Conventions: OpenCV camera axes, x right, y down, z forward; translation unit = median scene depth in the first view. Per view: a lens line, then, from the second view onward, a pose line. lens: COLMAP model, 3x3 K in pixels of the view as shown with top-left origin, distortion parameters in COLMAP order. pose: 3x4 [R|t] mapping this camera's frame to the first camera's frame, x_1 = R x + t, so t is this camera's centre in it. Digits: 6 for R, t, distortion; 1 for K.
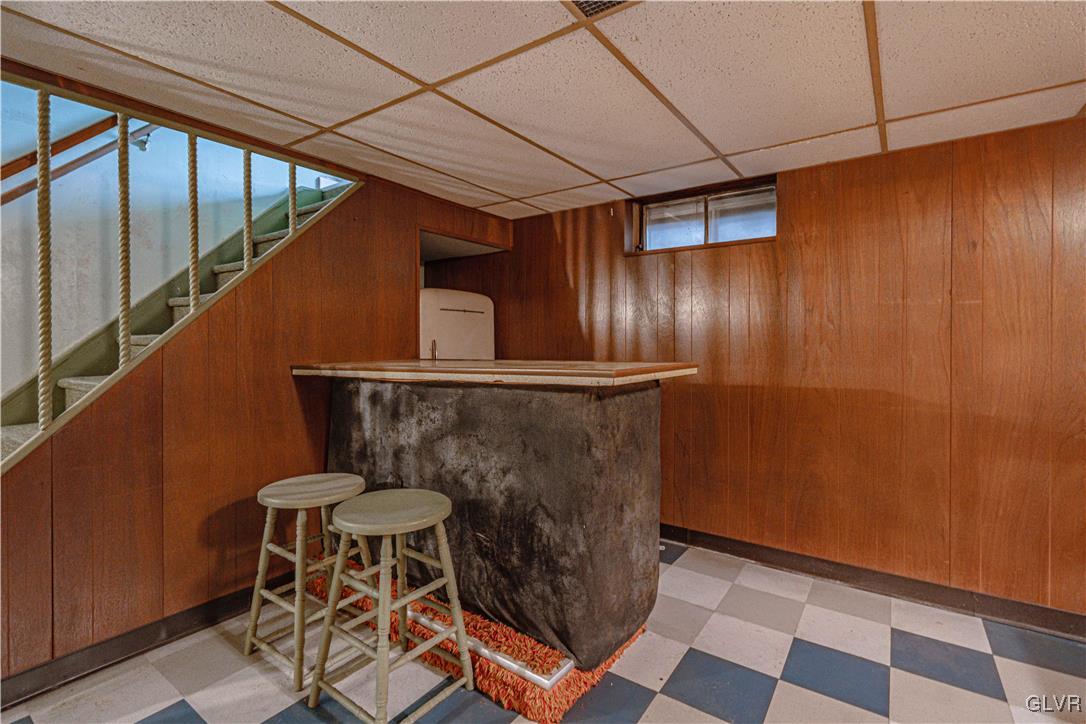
lens RADIAL K [[497.6, 0, 539.3], [0, 497.6, 347.7], [0, 0, 1]] dist [-0.003214, 0.000829]
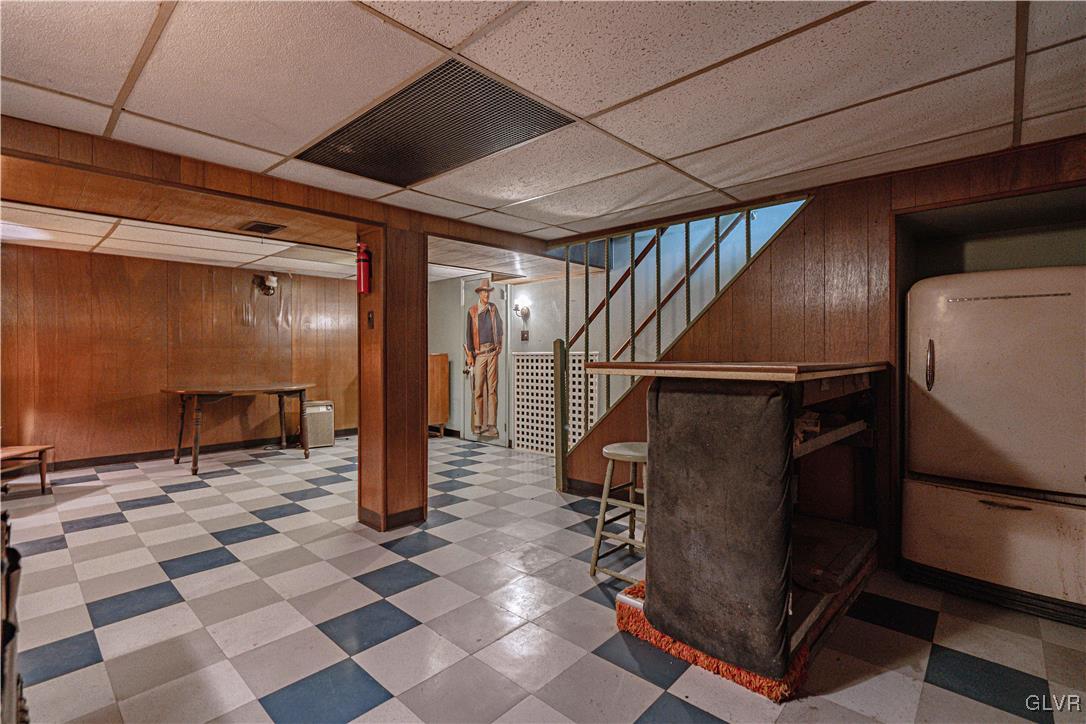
lens RADIAL K [[497.6, 0, 541.7], [0, 497.6, 353.3], [0, 0, 1]] dist [-0.003214, 0.000829]
pose [[-0.124374, 0.002523, -0.992232, 0.946789], [-0.005889, 0.999977, 0.003281, 0.010772], [0.992218, 0.006251, -0.124356, 0.654463]]
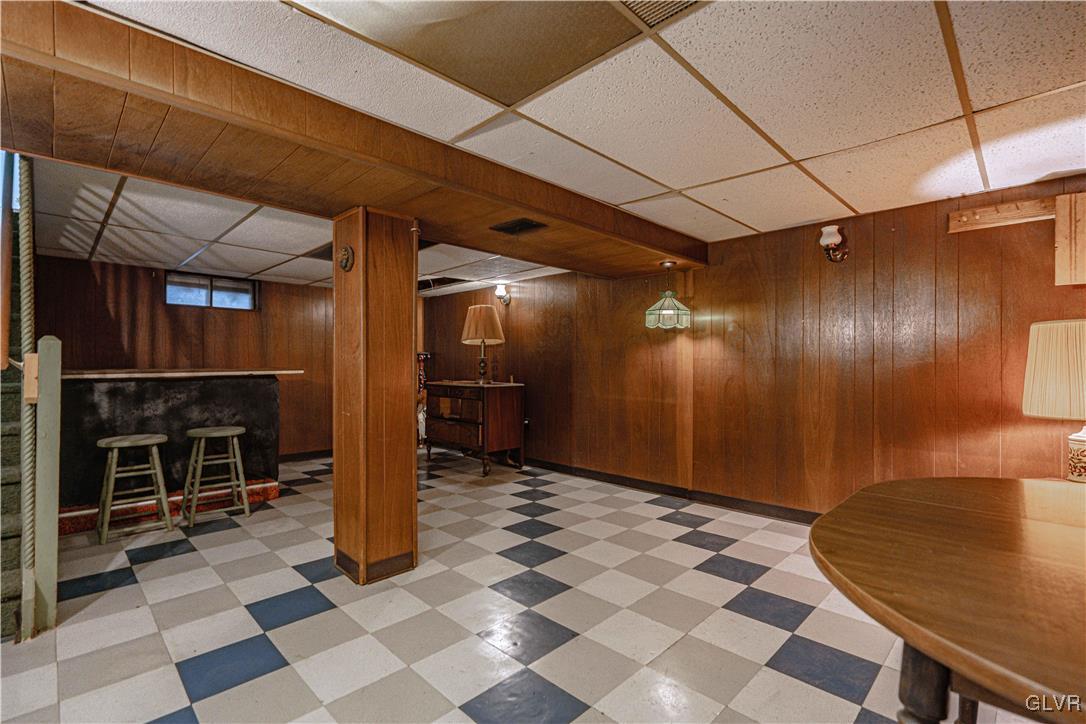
lens RADIAL K [[497.6, 0, 535.2], [0, 497.6, 367.8], [0, 0, 1]] dist [-0.003214, 0.000829]
pose [[0.167025, -0.002656, 0.985949, -1.688438], [0.007541, 0.999971, 0.001416, 0.032545], [-0.985924, 0.007198, 0.167040, -0.598958]]
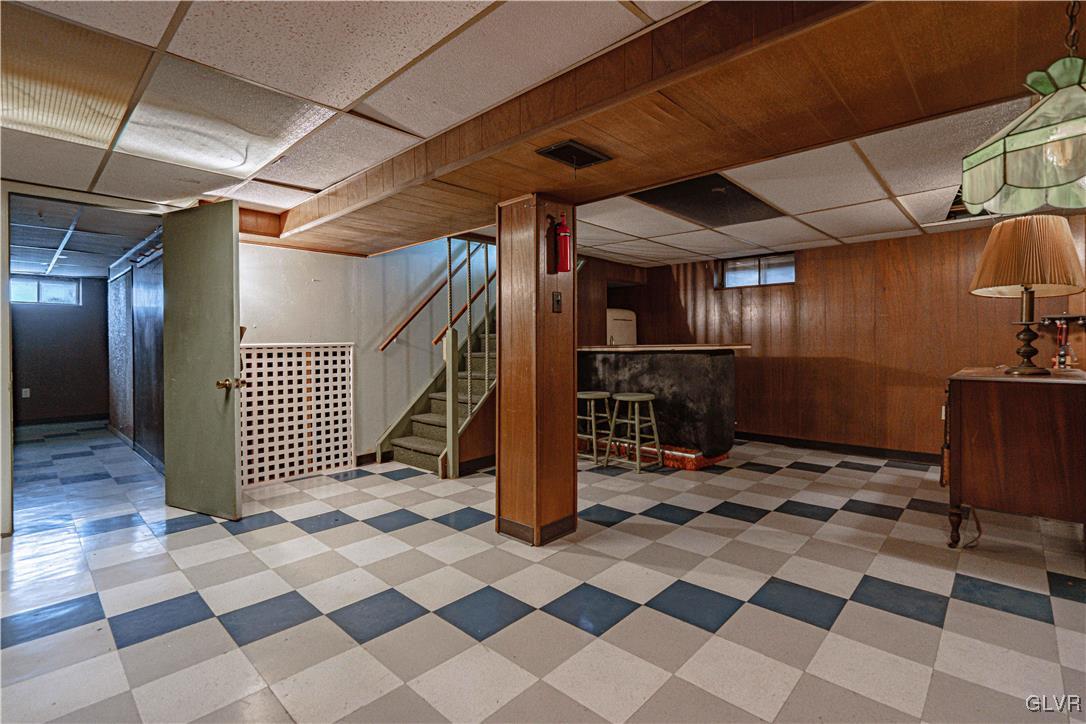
lens RADIAL K [[497.6, 0, 542.6], [0, 497.6, 347.5], [0, 0, 1]] dist [-0.003214, 0.000829]
pose [[0.992093, -0.005789, -0.125368, -0.330734], [0.005995, 0.999981, 0.001268, 0.036446], [0.125358, -0.002009, 0.992109, -1.318034]]
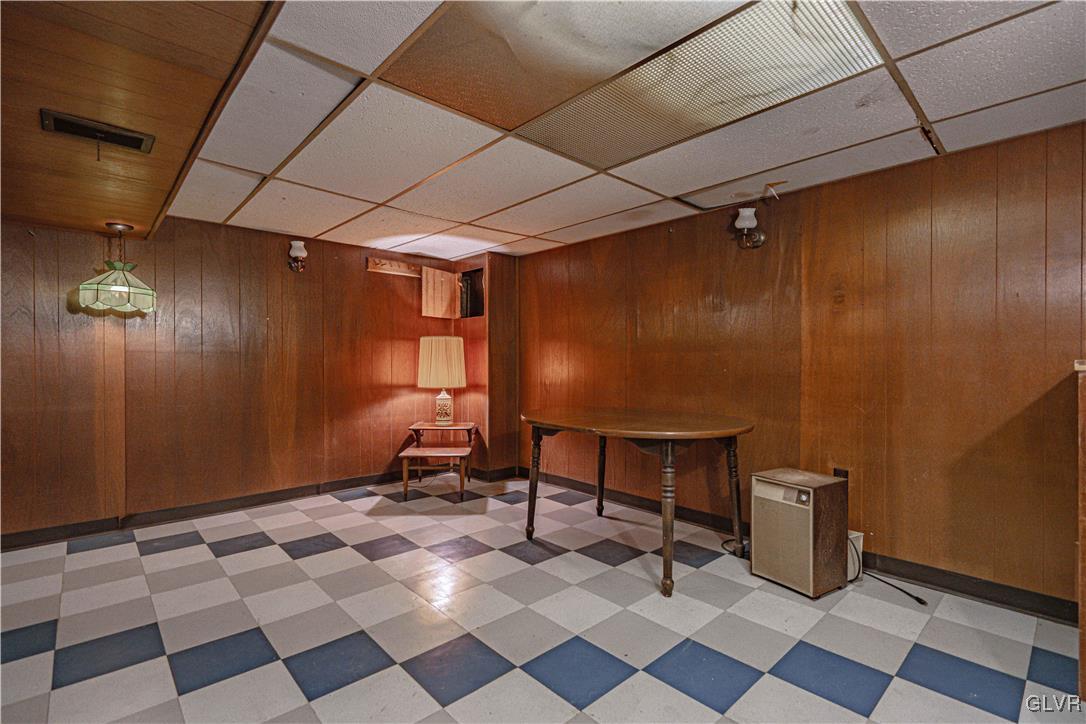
lens RADIAL K [[497.6, 0, 537.1], [0, 497.6, 368.3], [0, 0, 1]] dist [-0.003214, 0.000829]
pose [[-0.979573, -0.004748, 0.201033, -1.255656], [-0.000364, 0.999761, 0.021837, 0.025668], [-0.201088, 0.021318, -0.979341, 0.318575]]
